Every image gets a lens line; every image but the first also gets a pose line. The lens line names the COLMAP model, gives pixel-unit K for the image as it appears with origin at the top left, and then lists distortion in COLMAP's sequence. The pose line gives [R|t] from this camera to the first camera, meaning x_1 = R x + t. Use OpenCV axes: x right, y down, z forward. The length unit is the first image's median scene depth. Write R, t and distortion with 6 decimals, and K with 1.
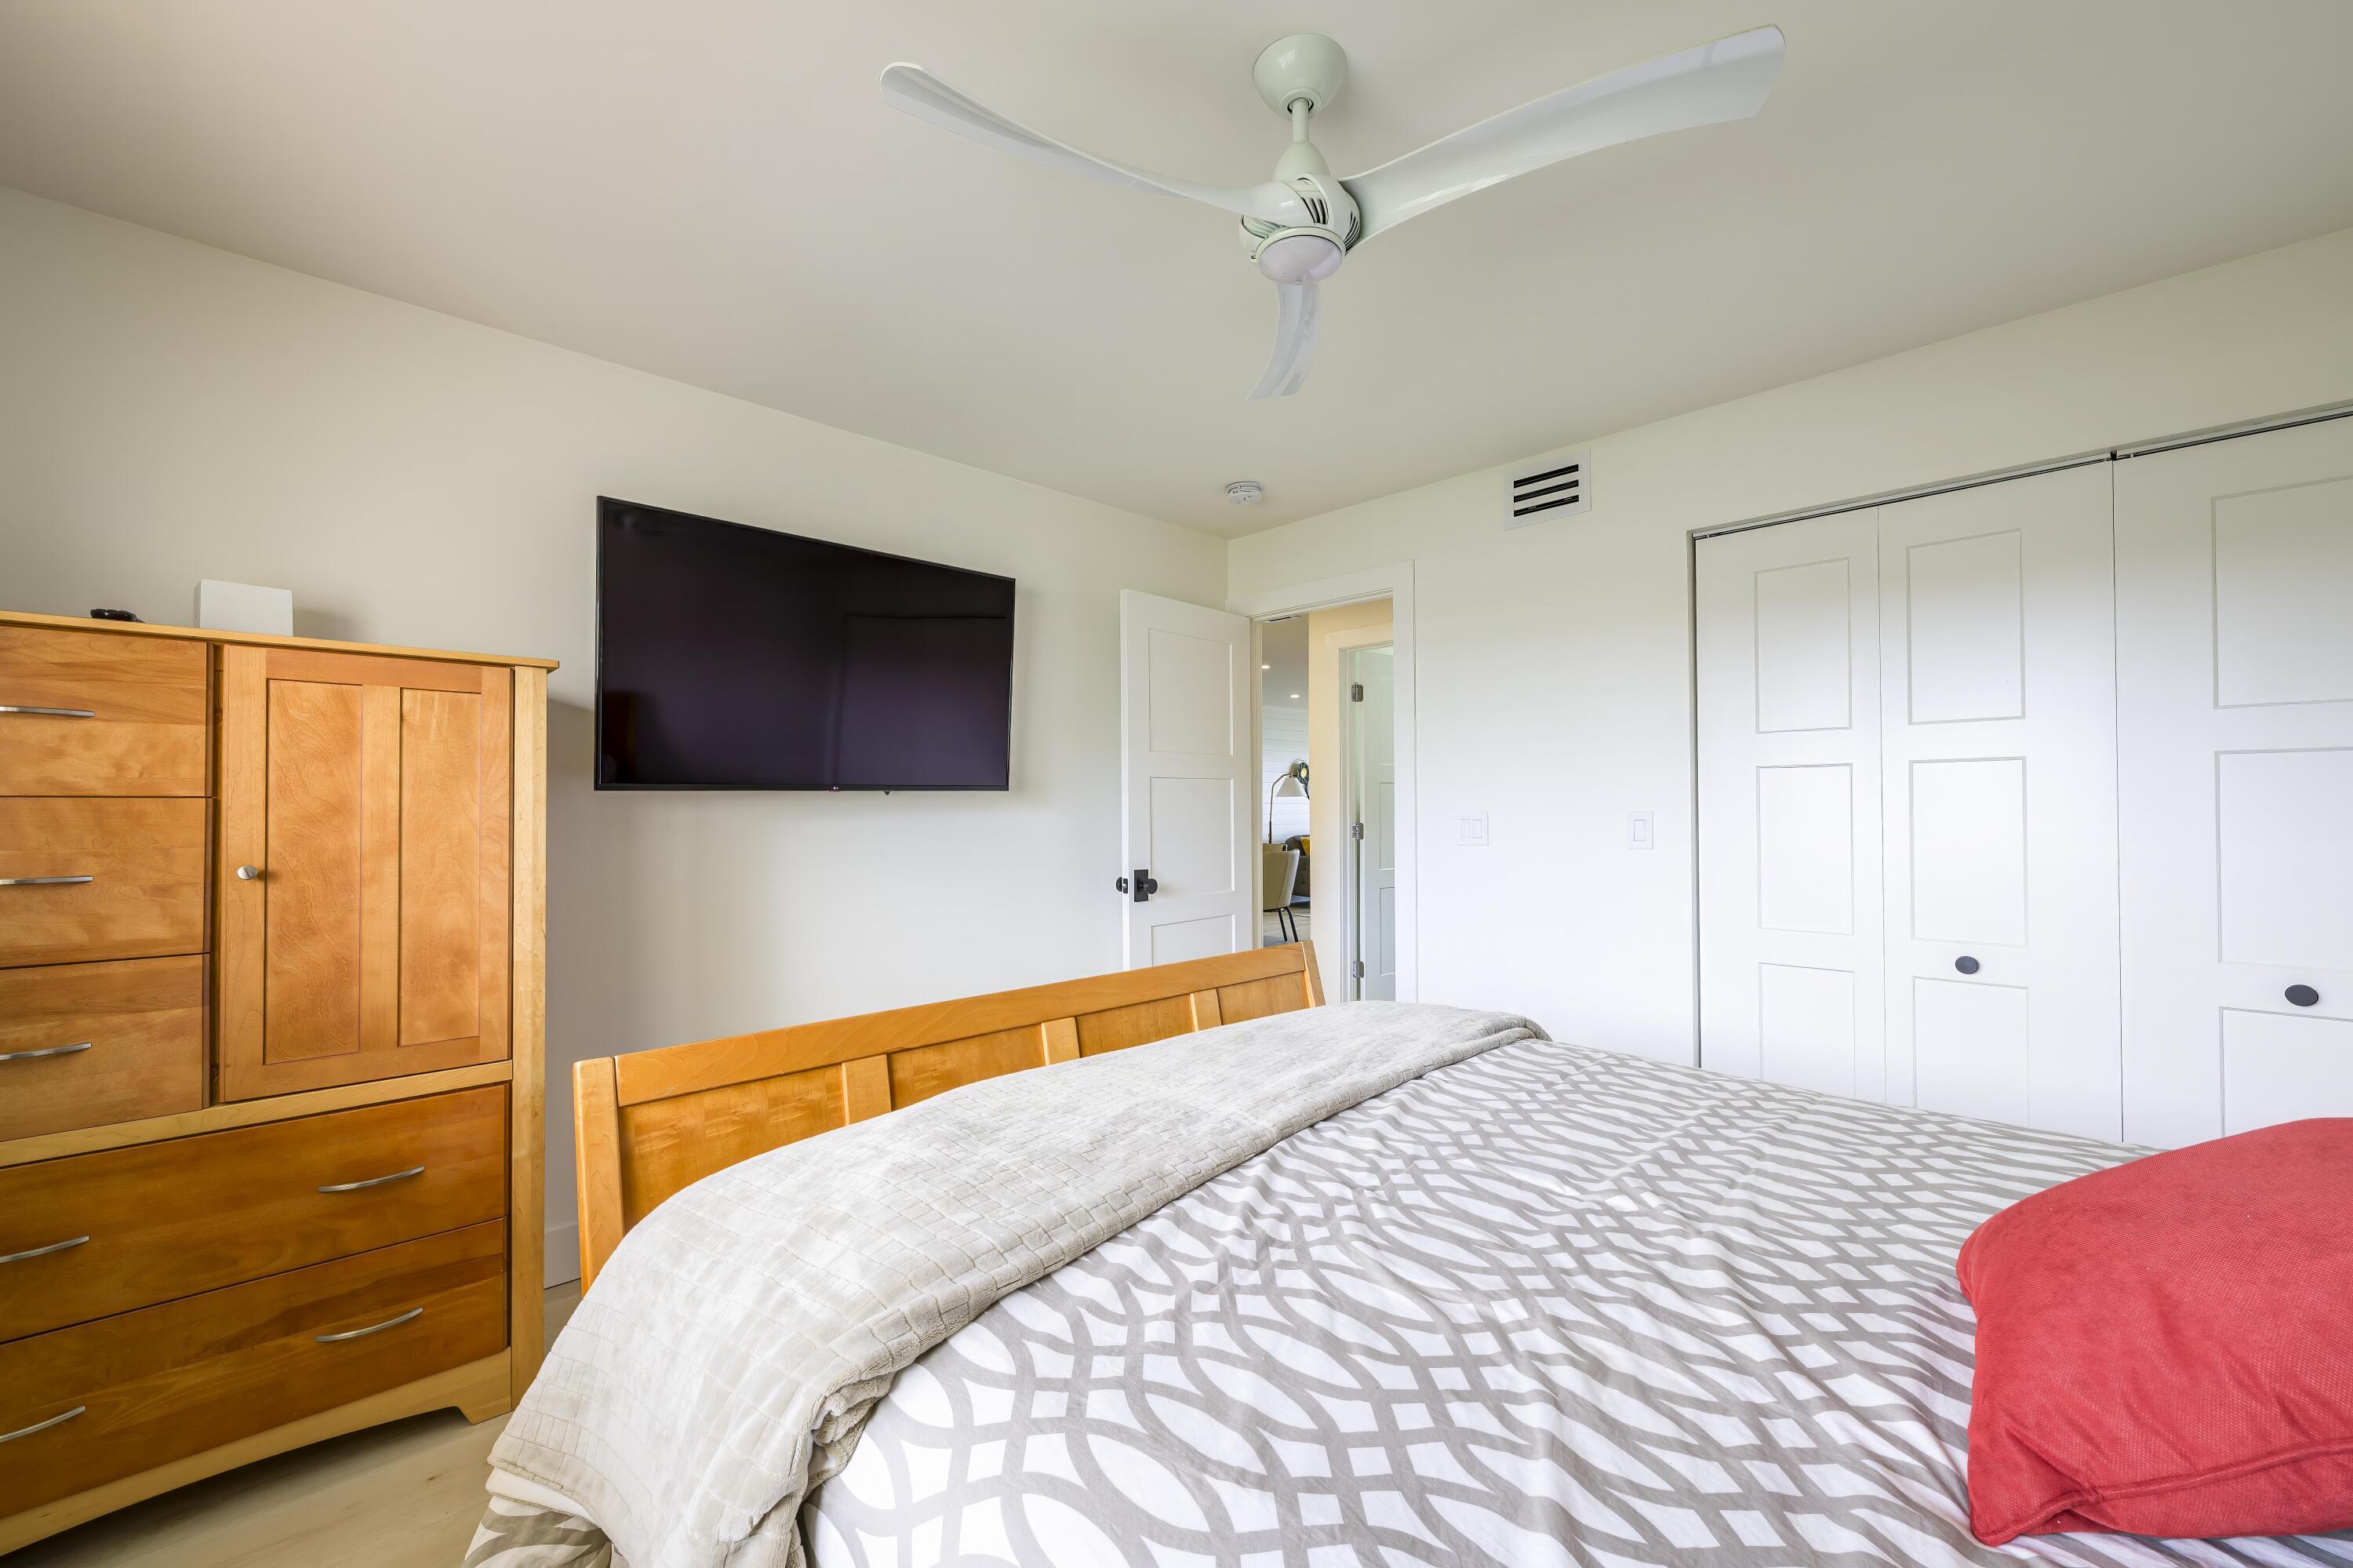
lens RADIAL K [[921.6, 0, 1171.3], [0, 921.6, 794.5], [0, 0, 1]] dist [-0.000353, 0.000150]
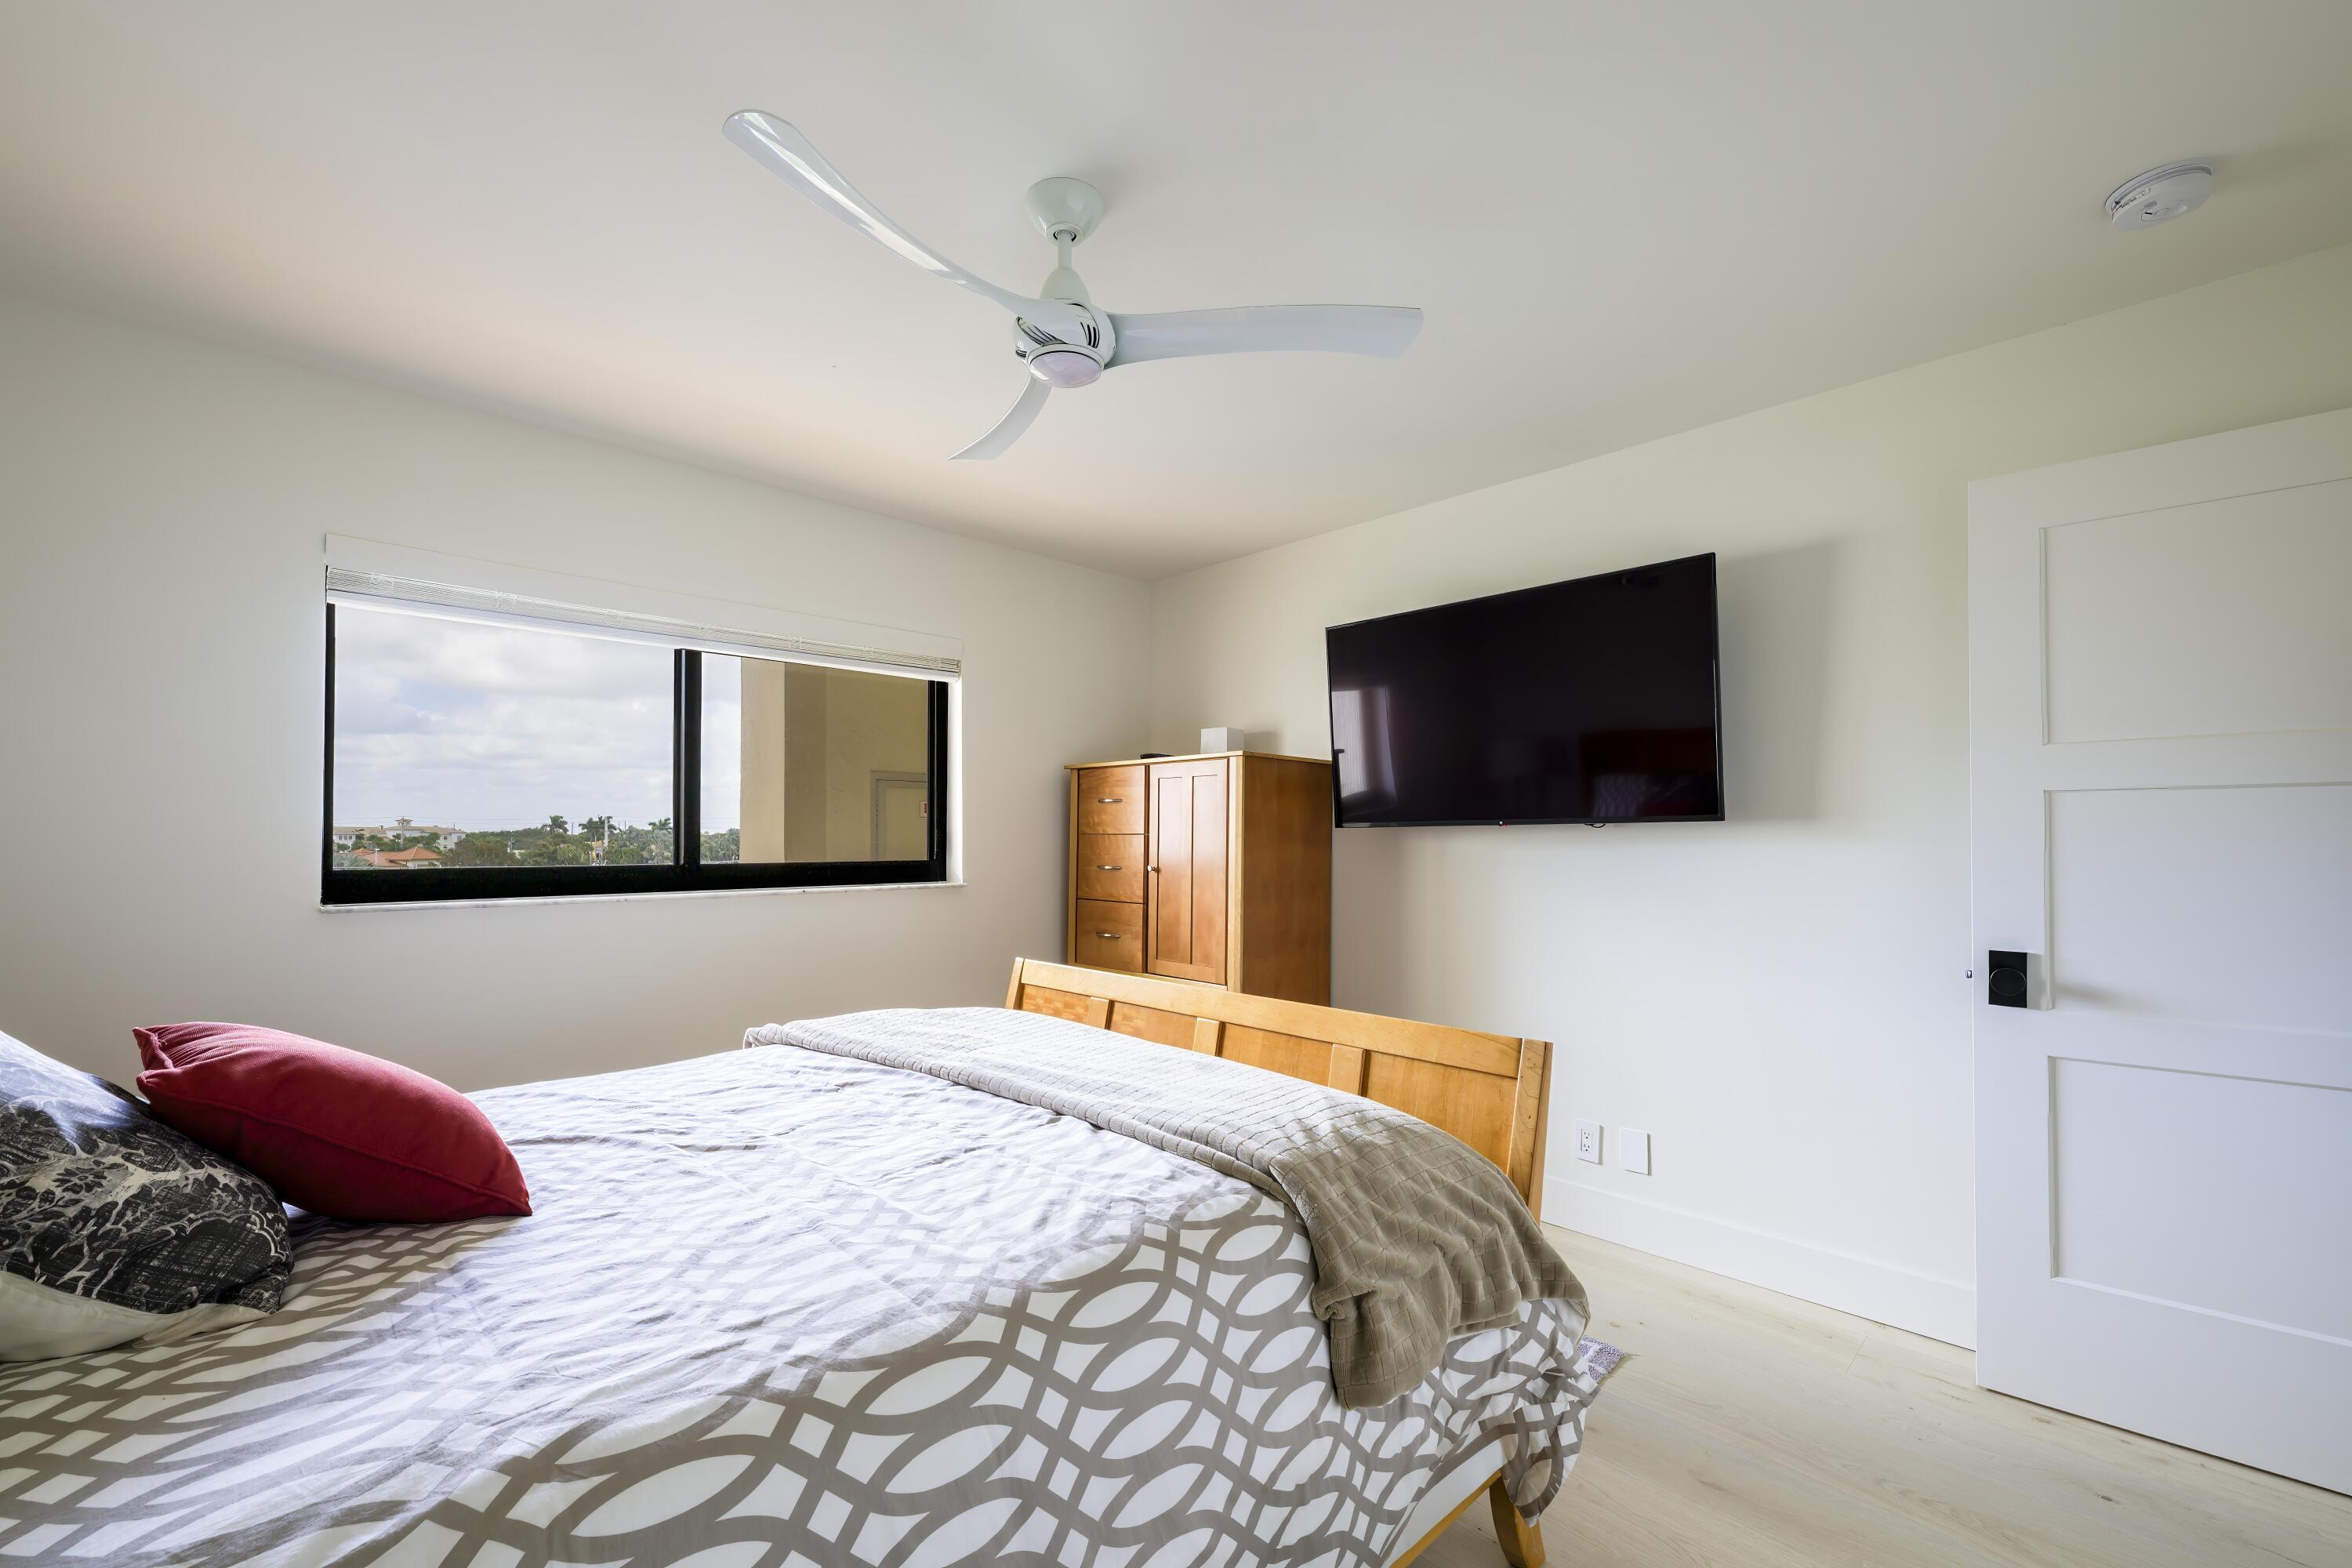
lens RADIAL K [[921.2, 0, 1170.8], [0, 921.2, 794.5], [0, 0, 1]] dist [-0.000353, 0.000150]
pose [[0.024202, -0.046038, -0.998646, 0.767255], [0.010014, 0.998900, -0.045807, 0.007686], [0.999657, -0.008891, 0.024637, 0.662006]]
